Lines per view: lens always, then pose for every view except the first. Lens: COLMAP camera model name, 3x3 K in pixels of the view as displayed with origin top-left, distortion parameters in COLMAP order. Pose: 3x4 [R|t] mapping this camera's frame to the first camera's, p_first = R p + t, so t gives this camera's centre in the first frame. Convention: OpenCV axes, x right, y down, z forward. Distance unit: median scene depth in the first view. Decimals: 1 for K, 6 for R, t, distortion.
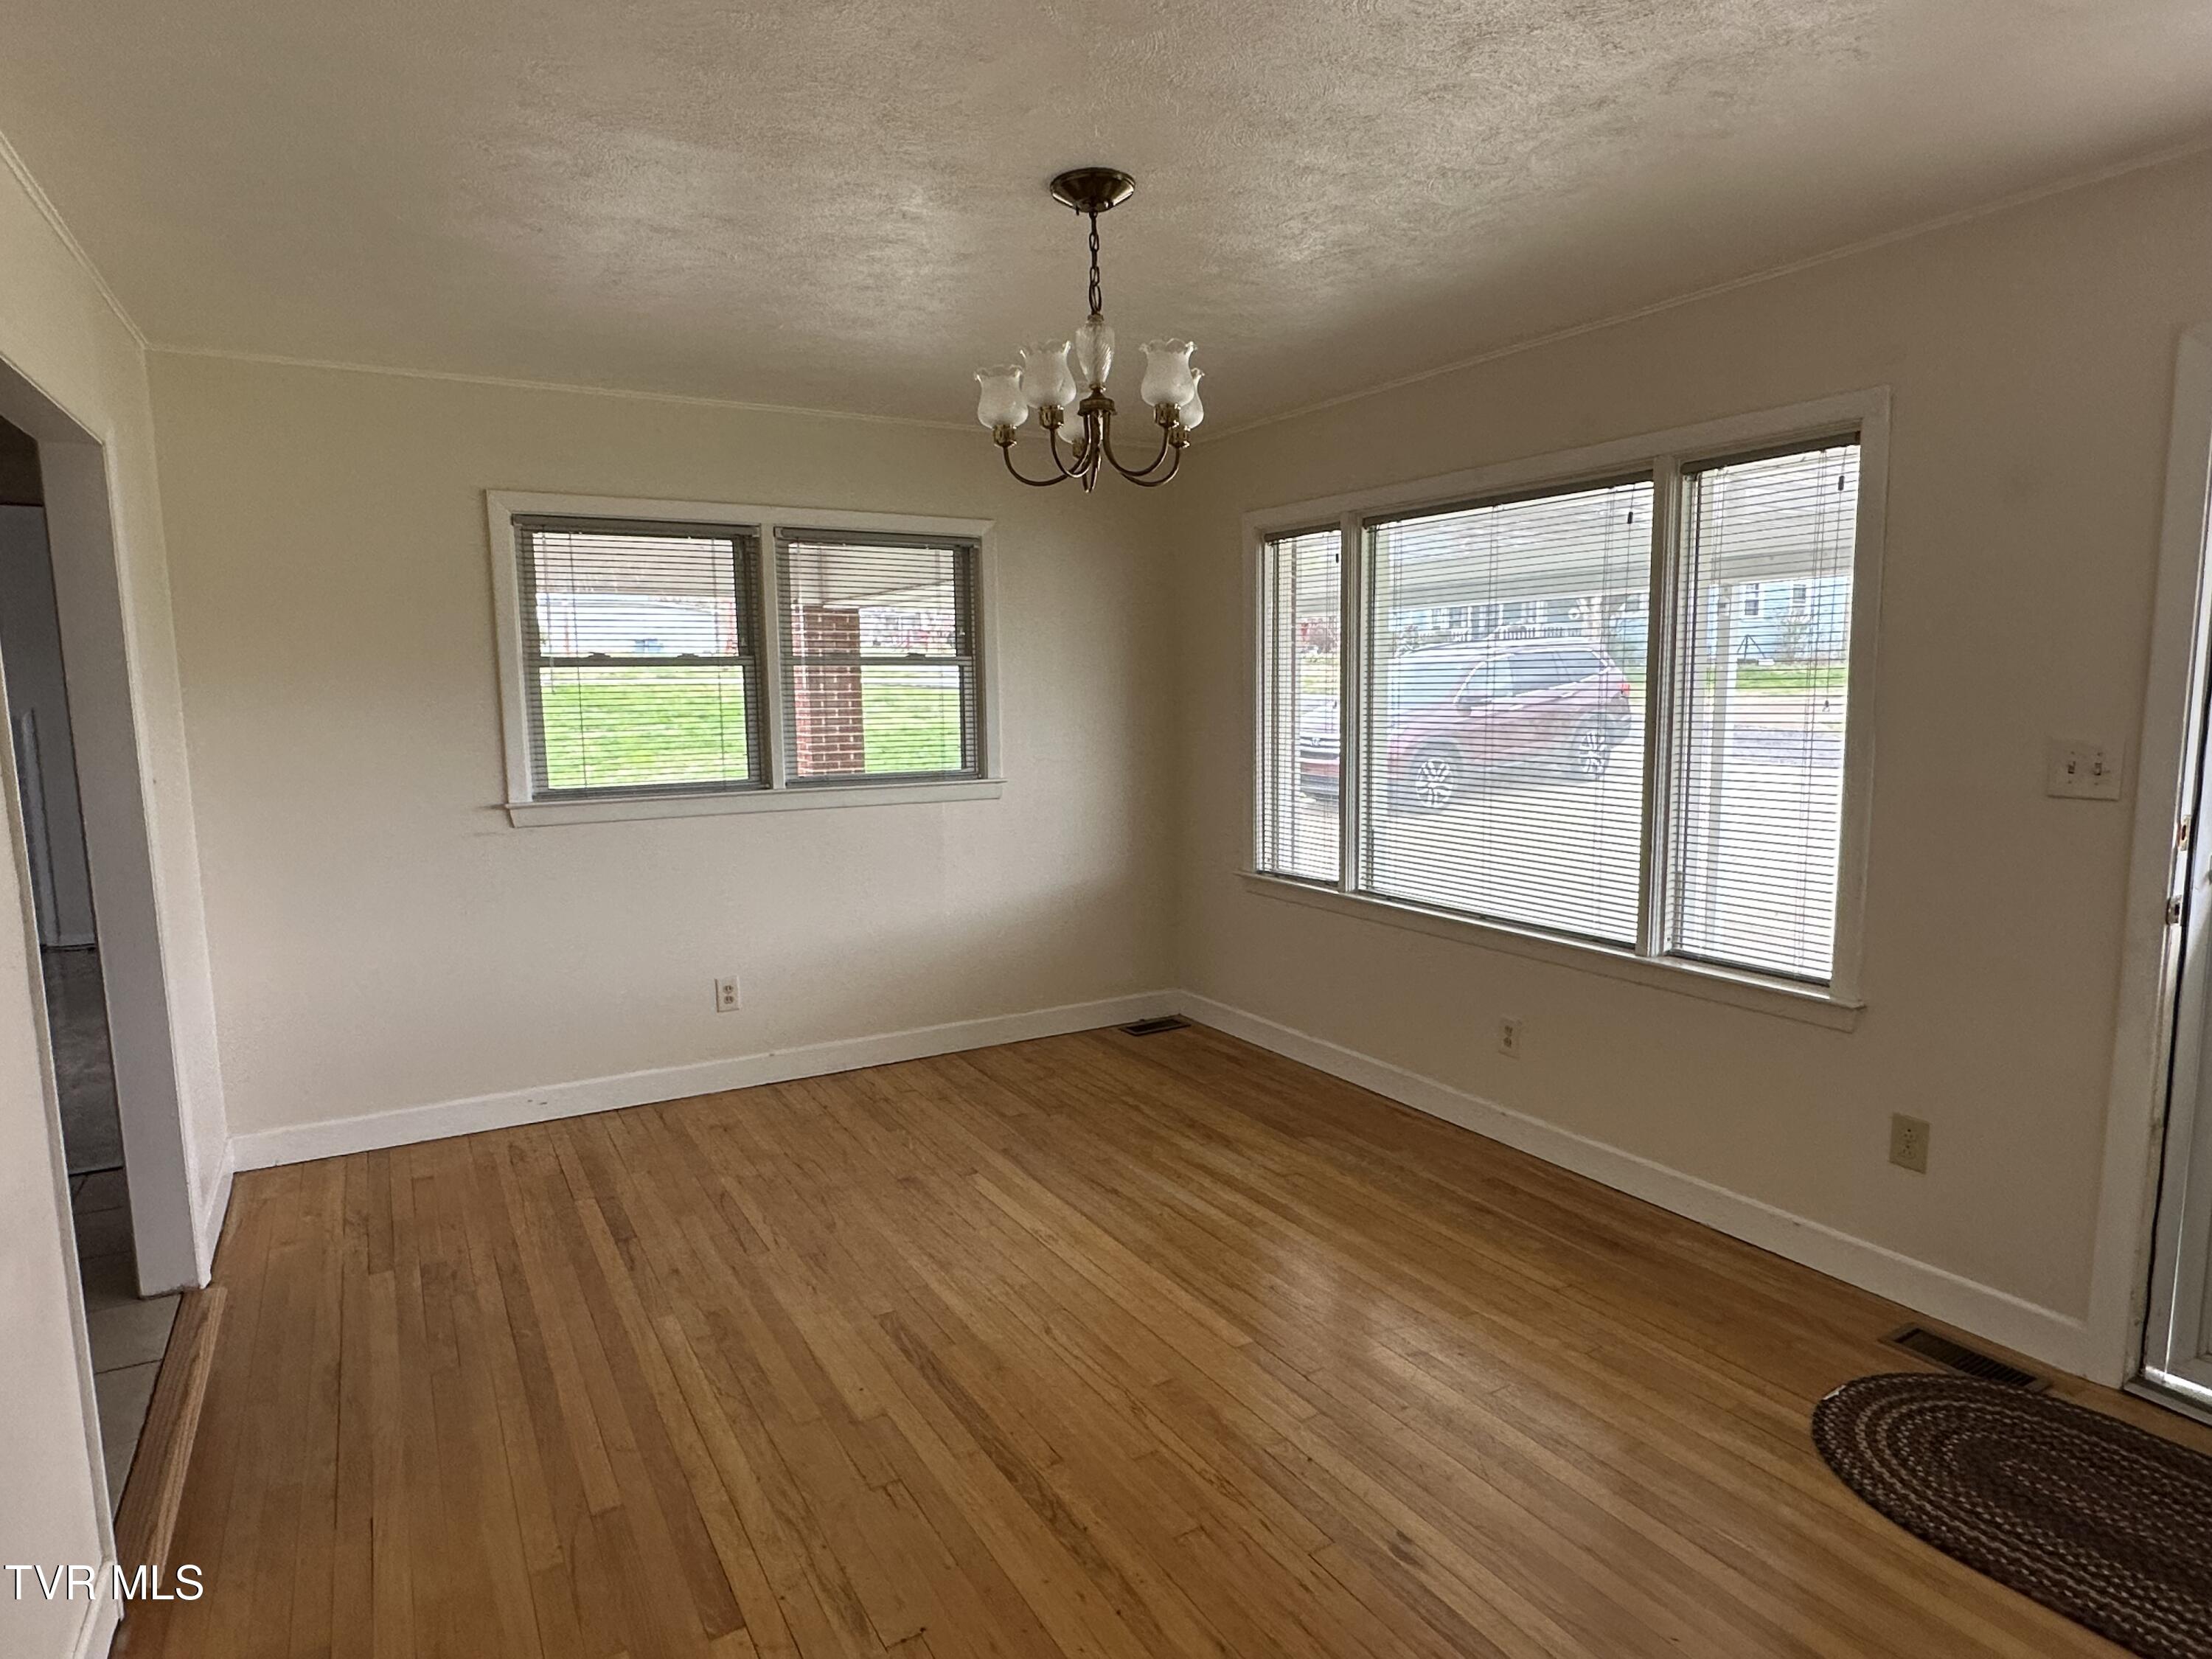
lens RADIAL K [[1284.3, 0, 1120.6], [0, 1284.3, 838.2], [0, 0, 1]] dist [-0.002250, 0.004294]
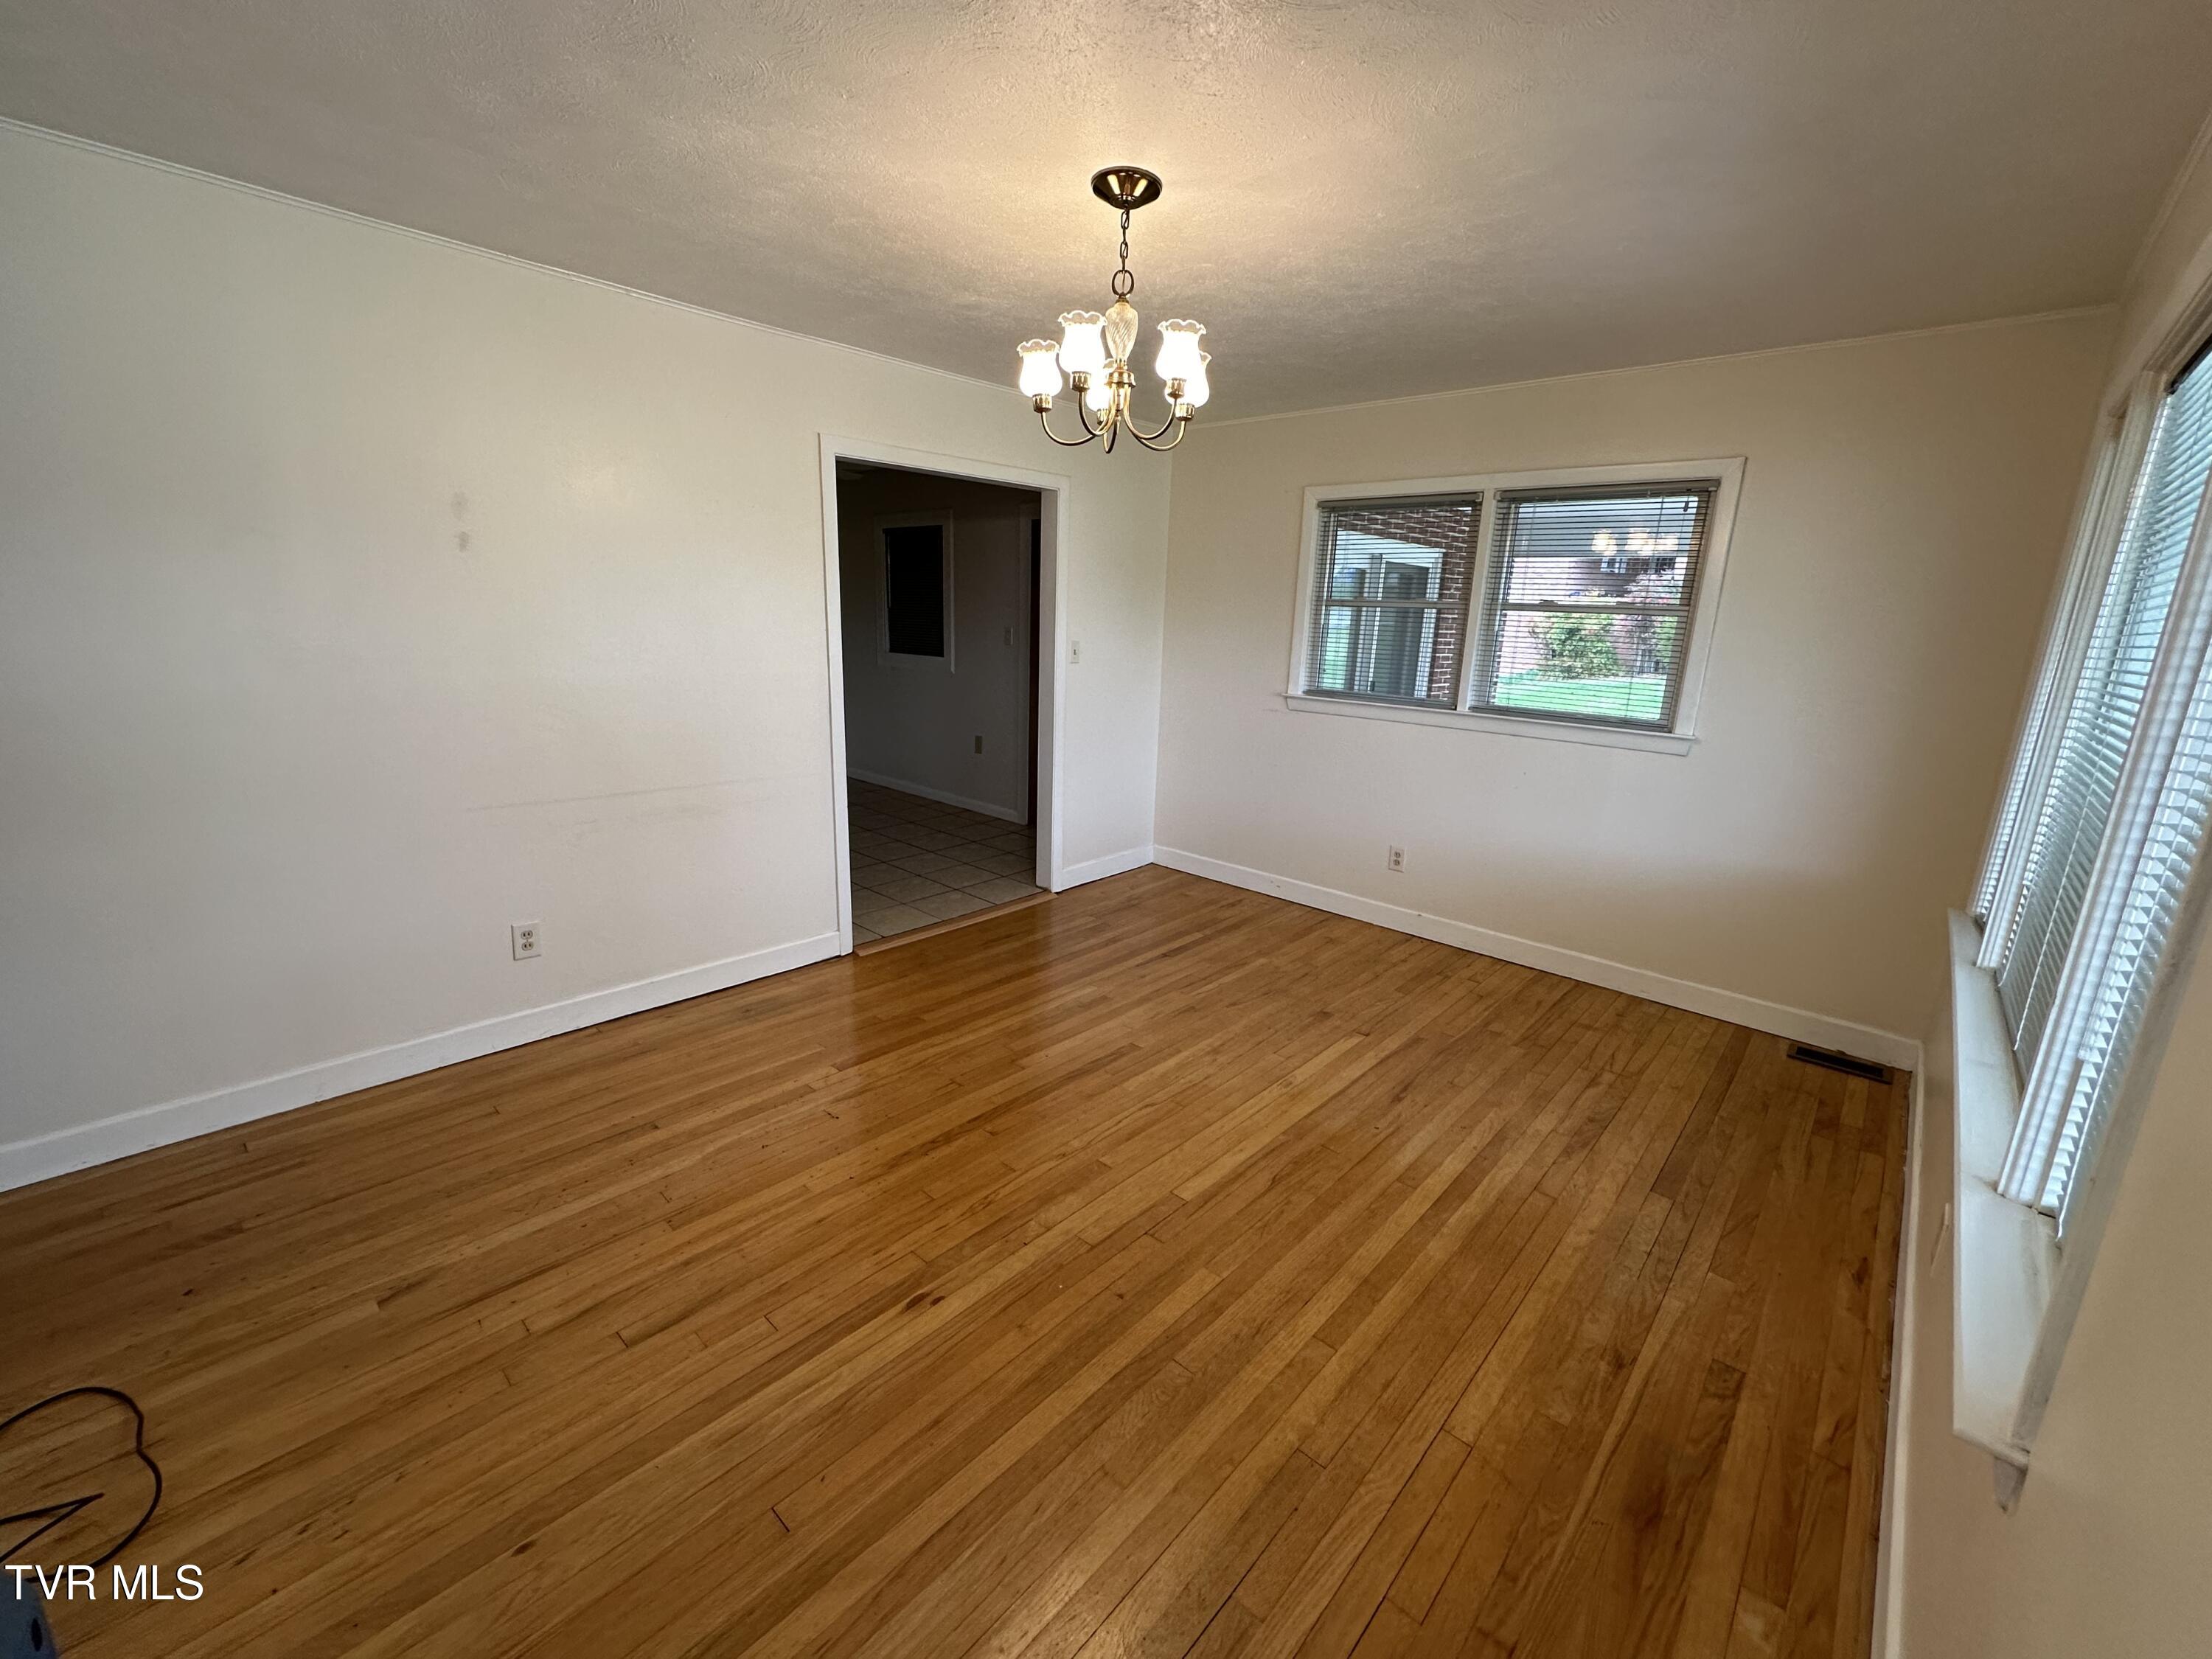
lens RADIAL K [[899.8, 0, 1085.3], [0, 899.8, 836.4], [0, 0, 1]] dist [-0.000197, -0.000289]
pose [[0.274516, 0.253880, -0.927462, 0.562965], [-0.158223, 0.963296, 0.216857, -0.063192], [0.948476, 0.087215, 0.304610, 0.483760]]
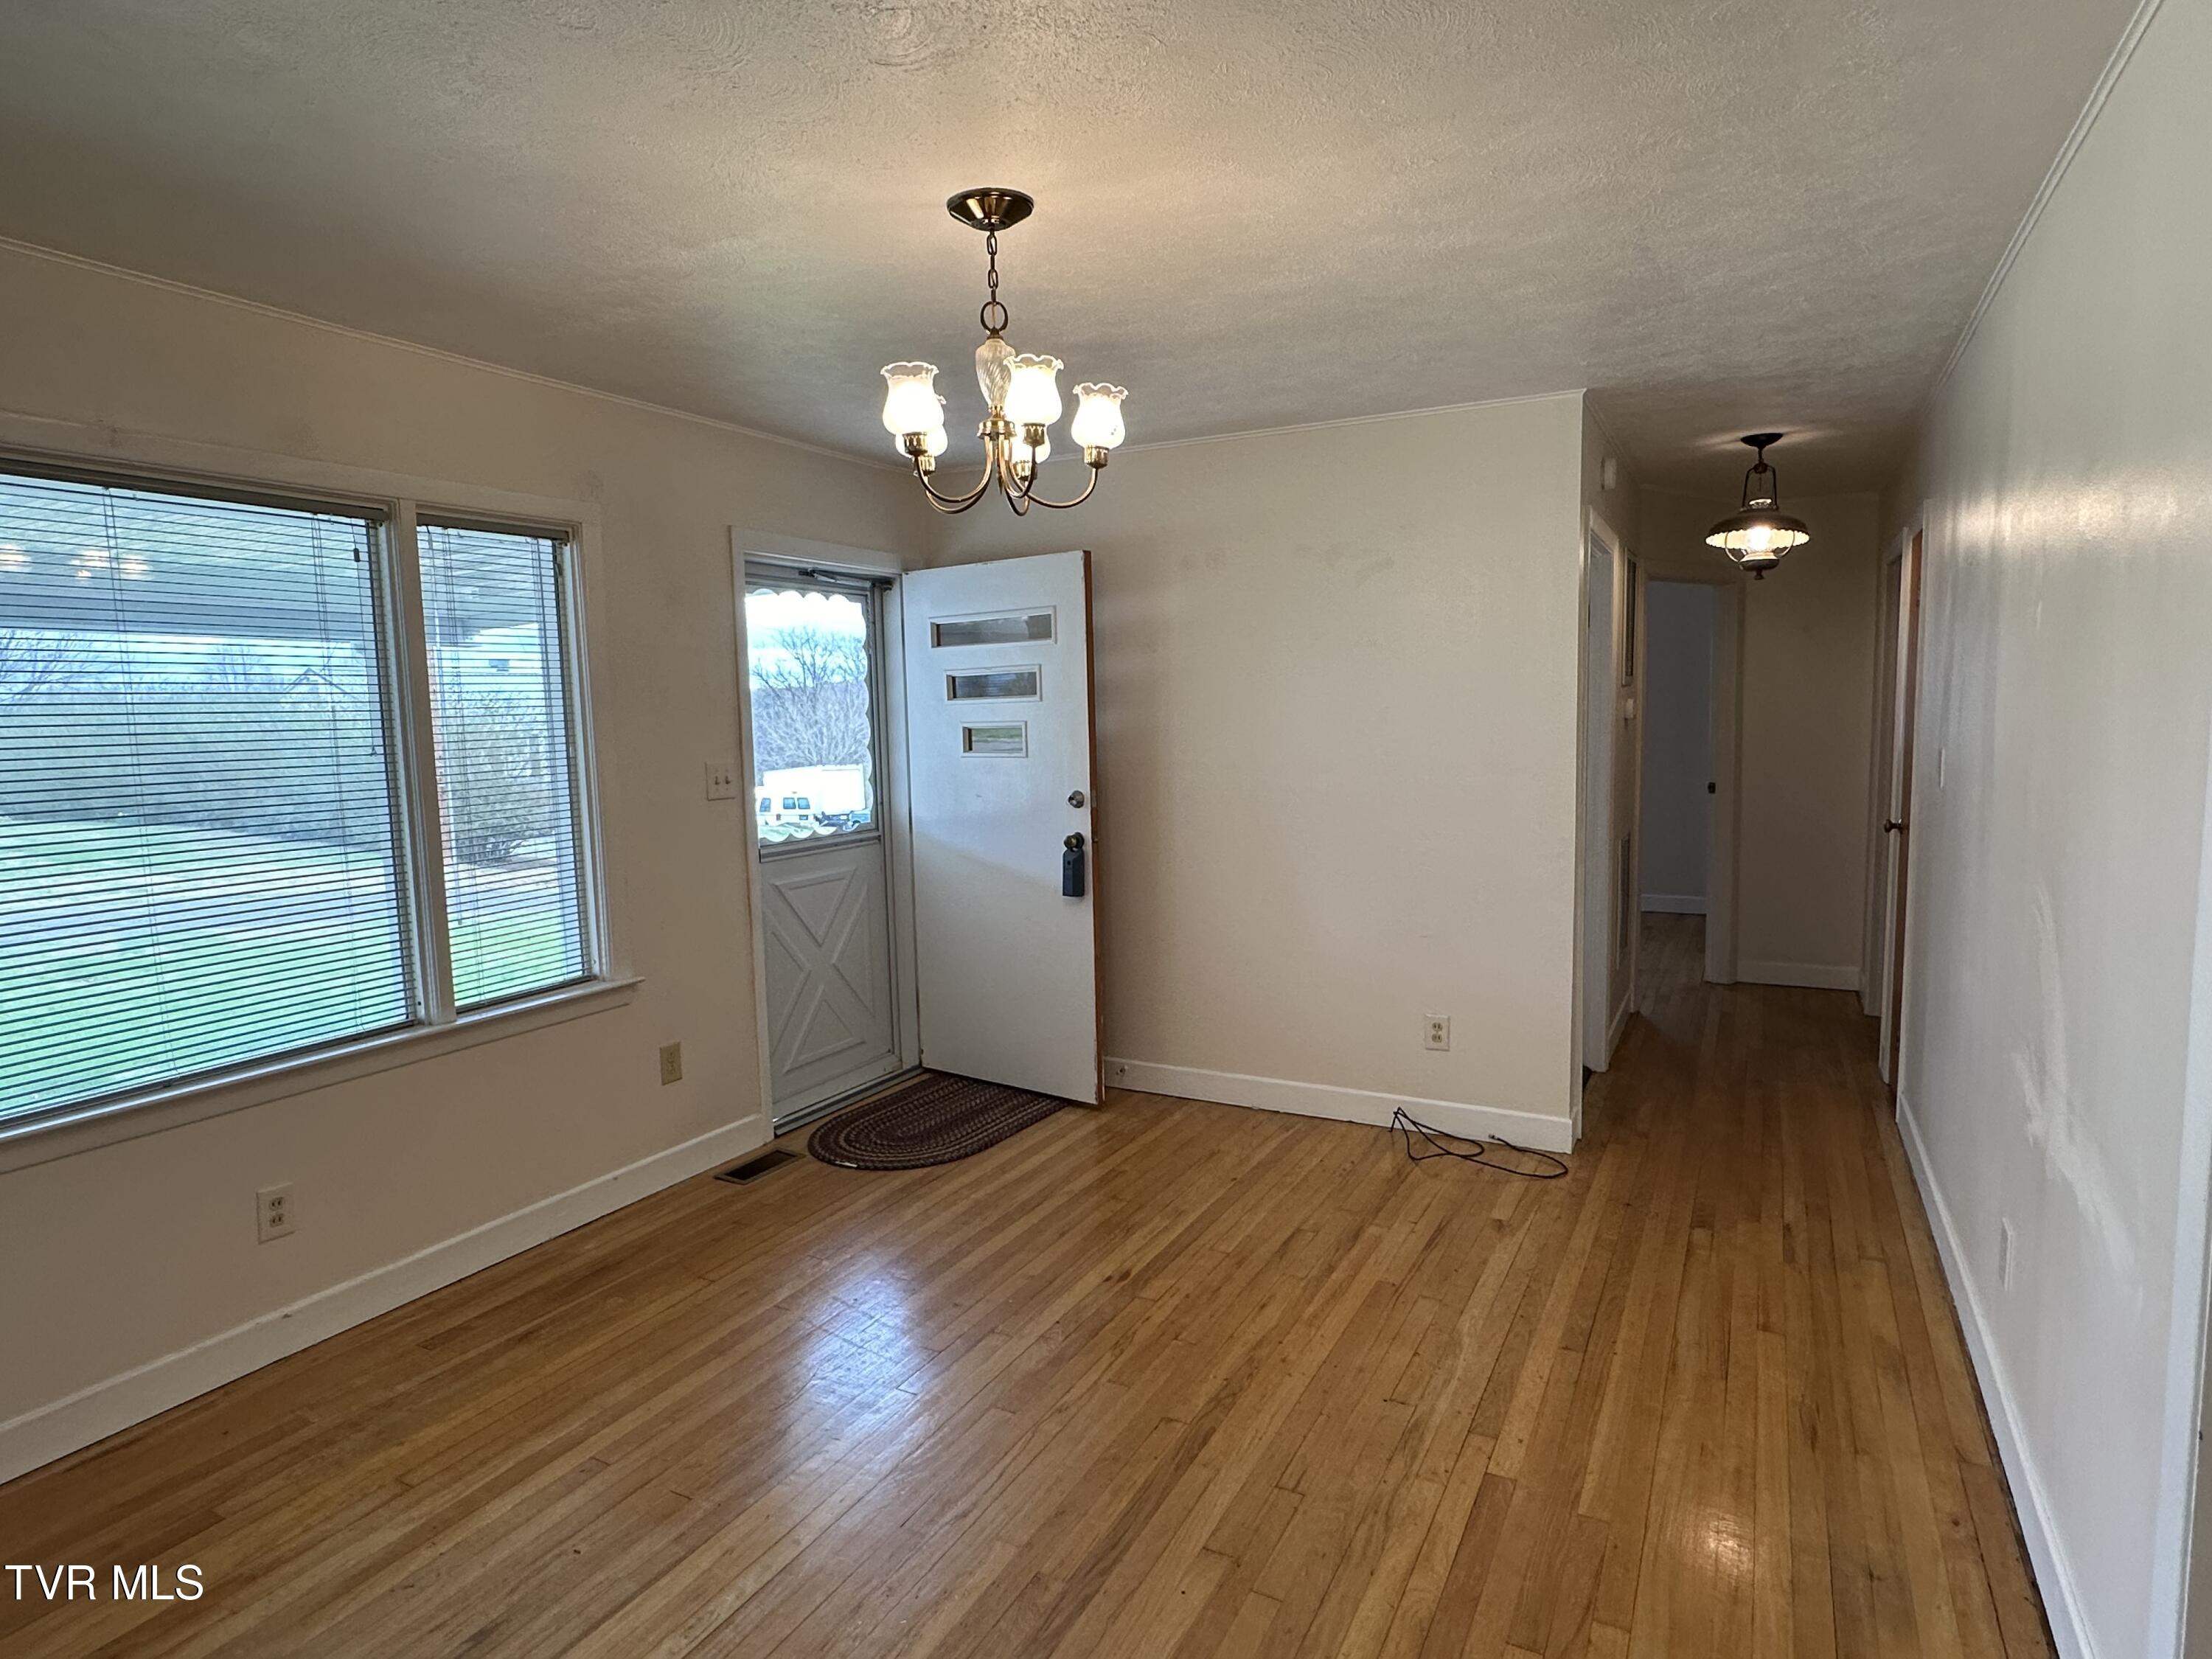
lens RADIAL K [[1233.0, 0, 1095.4], [0, 1233.0, 829.1], [0, 0, 1]] dist [-0.004124, 0.004304]
pose [[-0.519043, -0.054697, 0.852996, -0.569227], [0.137193, 0.979680, 0.146302, -0.108082], [-0.843666, 0.192962, -0.500992, 0.954545]]
